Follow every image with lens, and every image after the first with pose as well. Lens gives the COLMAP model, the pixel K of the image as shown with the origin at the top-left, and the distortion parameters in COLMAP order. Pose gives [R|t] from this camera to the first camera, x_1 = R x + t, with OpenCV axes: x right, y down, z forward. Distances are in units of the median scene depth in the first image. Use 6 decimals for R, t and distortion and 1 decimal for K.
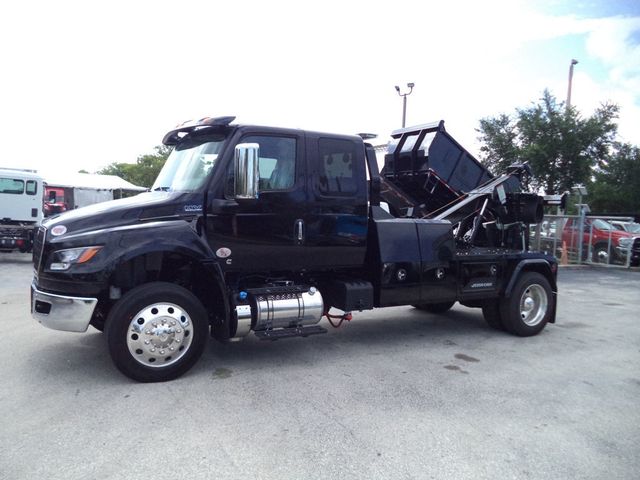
lens RADIAL K [[528.0, 0, 320.9], [0, 528.0, 239.8], [0, 0, 1]] dist [-0.019871, -0.001884]
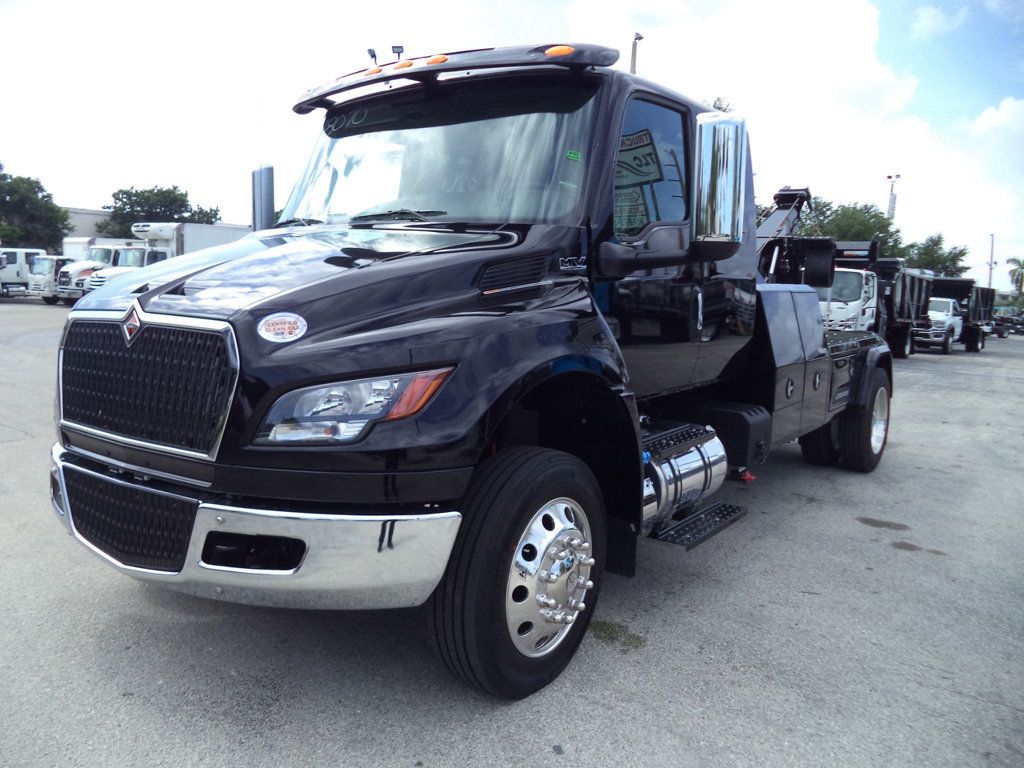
lens RADIAL K [[836.1, 0, 508.1], [0, 836.1, 382.9], [0, 0, 1]] dist [-0.014305, -0.015429]
pose [[0.918363, -0.058606, 0.391375, -0.486513], [0.025621, 0.995704, 0.088980, -0.023683], [-0.394909, -0.071689, 0.915919, 0.359973]]
